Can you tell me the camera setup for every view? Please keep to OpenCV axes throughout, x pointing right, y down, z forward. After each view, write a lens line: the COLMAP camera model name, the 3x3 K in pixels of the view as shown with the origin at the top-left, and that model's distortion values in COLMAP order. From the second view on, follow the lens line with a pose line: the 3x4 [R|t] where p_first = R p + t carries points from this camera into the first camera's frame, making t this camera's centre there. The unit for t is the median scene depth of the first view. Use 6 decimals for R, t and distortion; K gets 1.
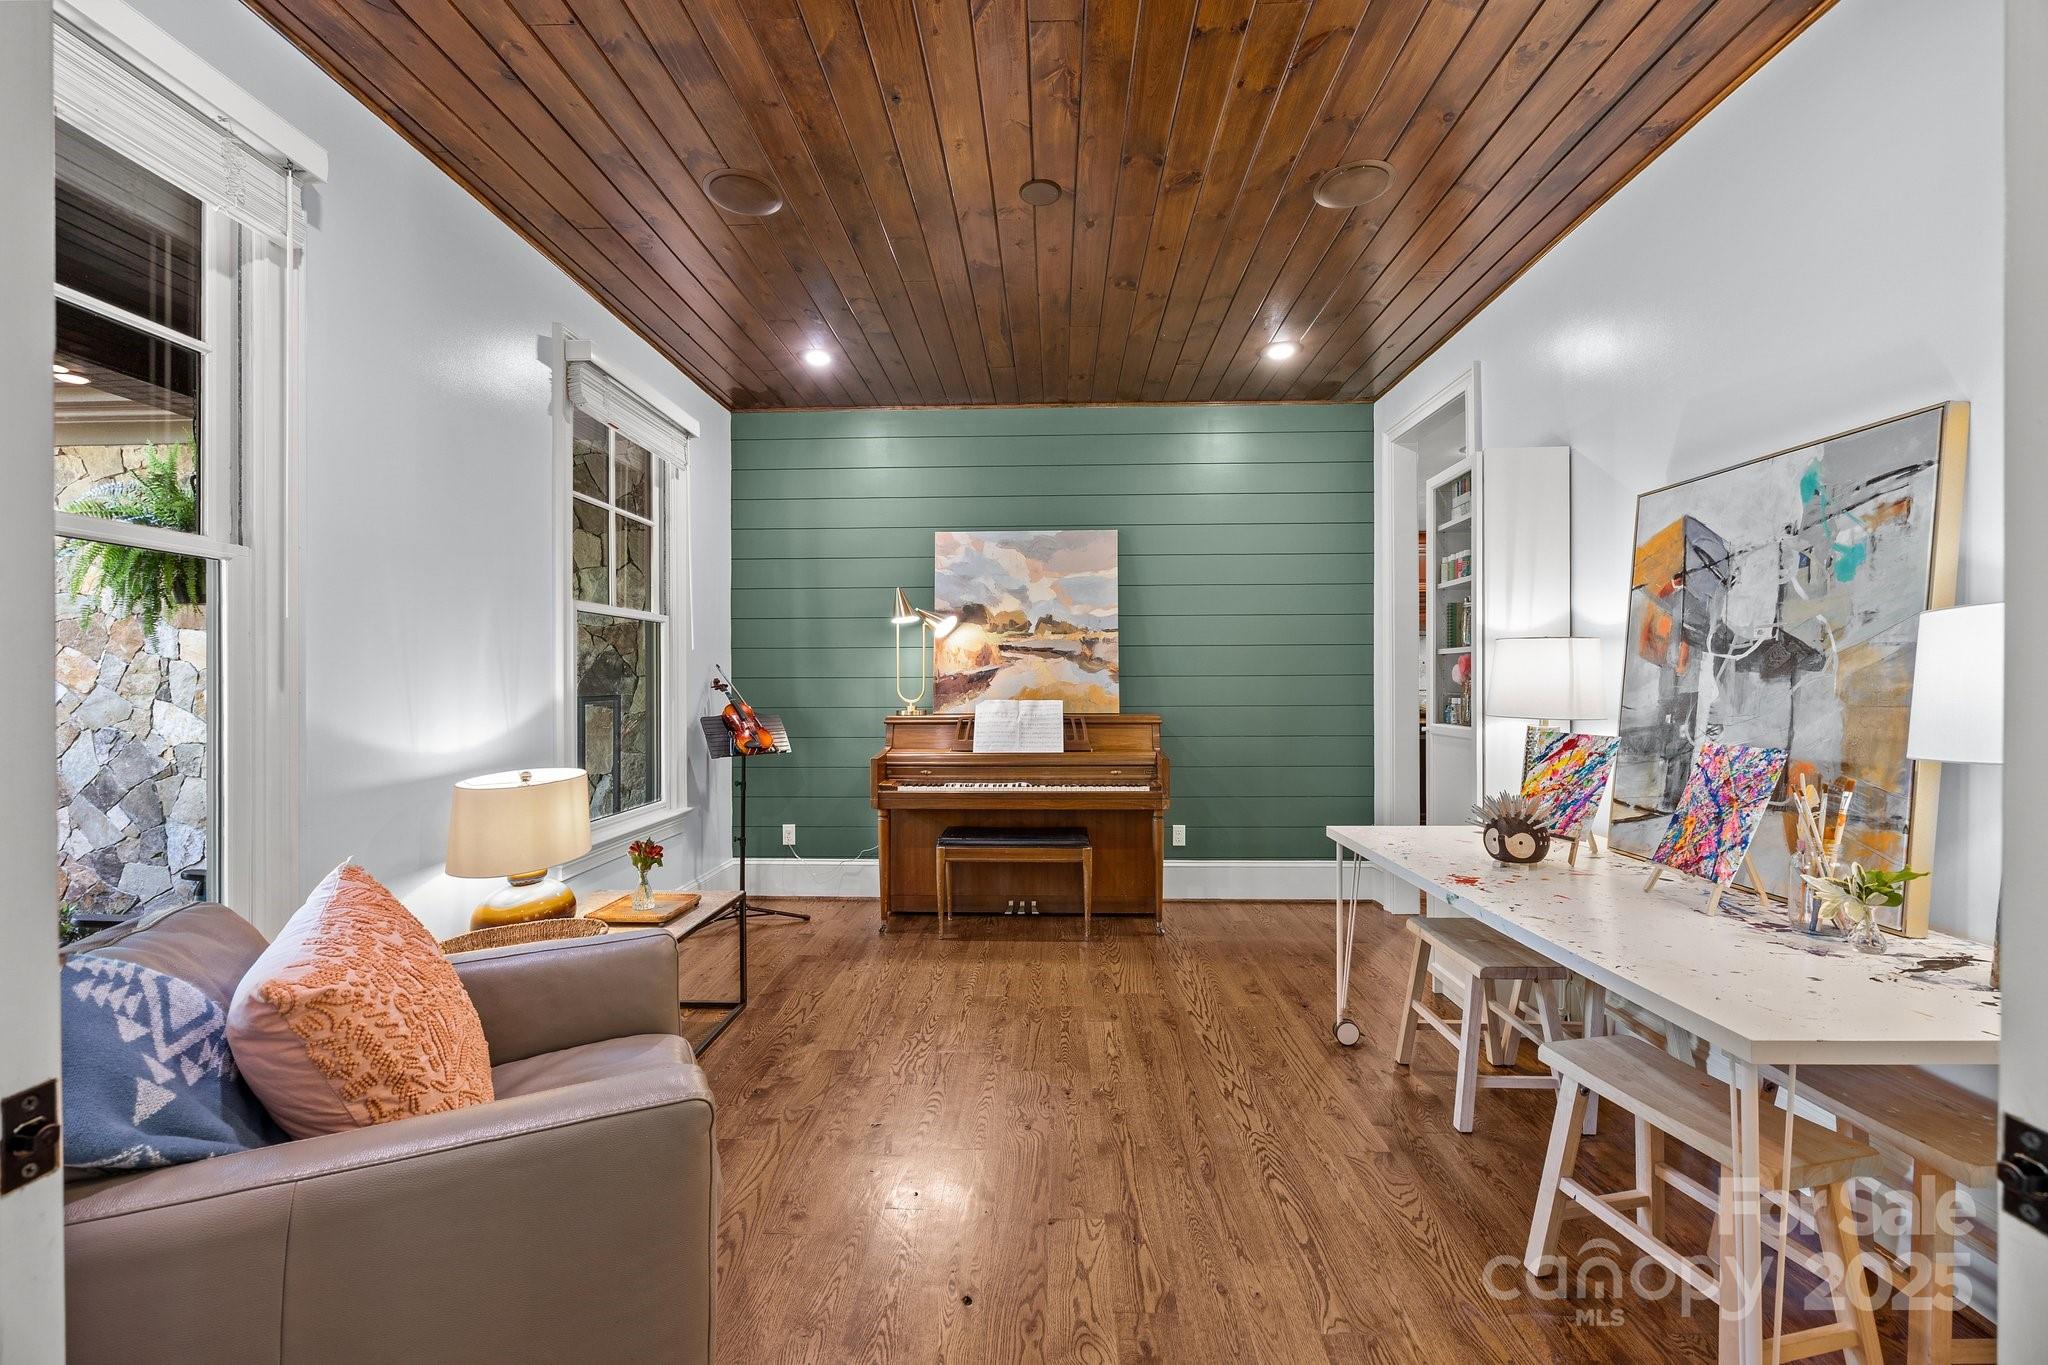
lens RADIAL K [[785.6, 0, 1027.7], [0, 785.6, 683.8], [0, 0, 1]] dist [-0.000101, -0.000756]
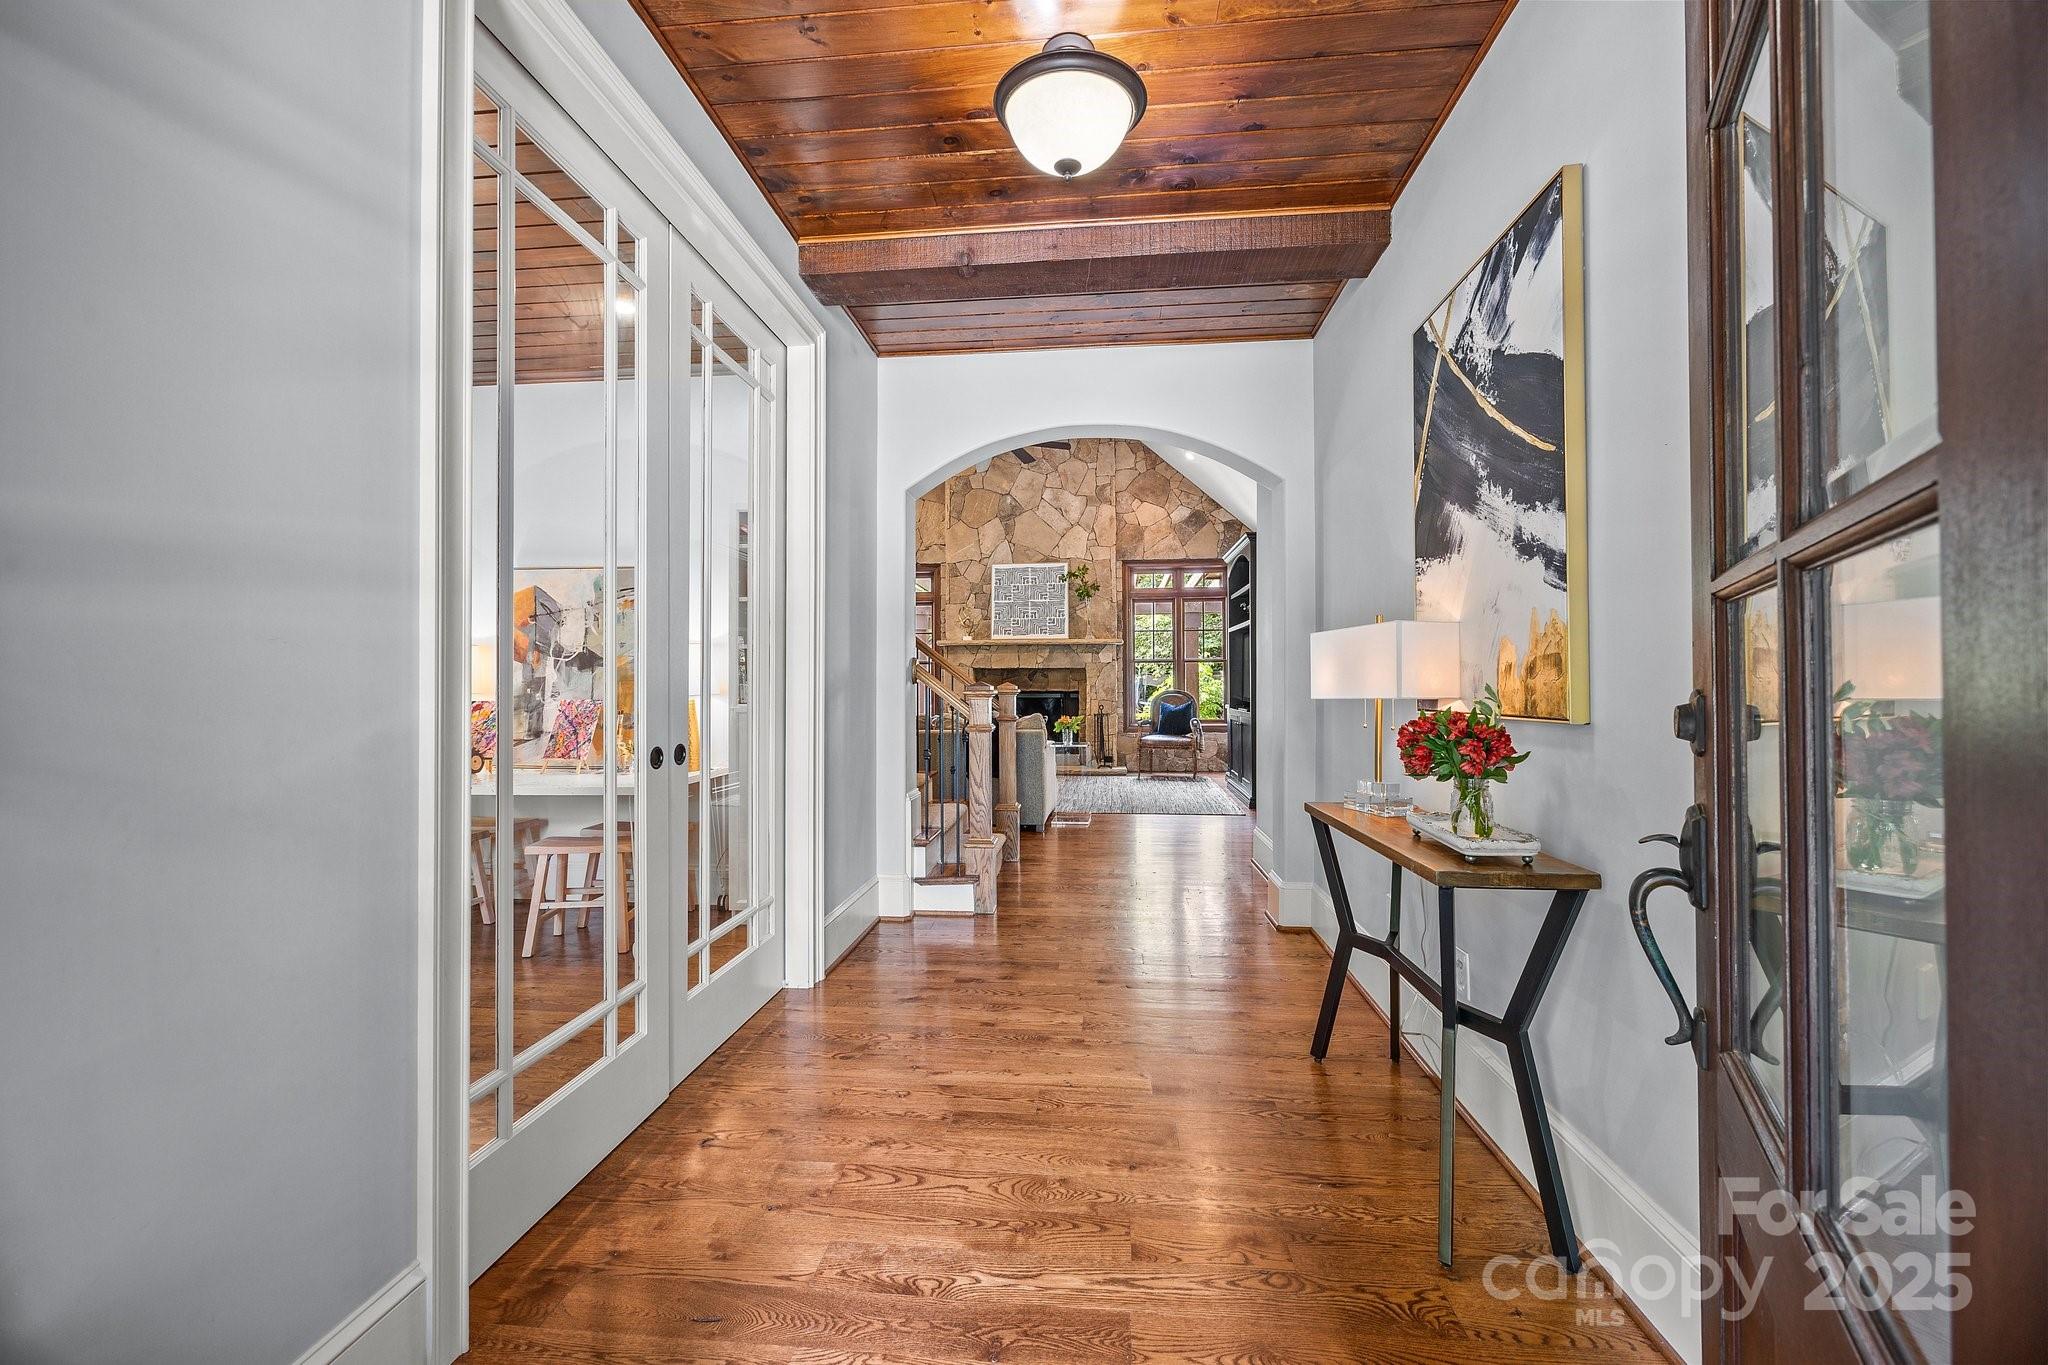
lens RADIAL K [[785.6, 0, 1016.9], [0, 785.6, 676.4], [0, 0, 1]] dist [-0.000101, -0.000756]
pose [[0.084589, 0.006825, 0.996393, -1.056856], [0.003967, 0.999966, -0.007186, 0.029709], [-0.996408, 0.004560, 0.084559, -0.370135]]
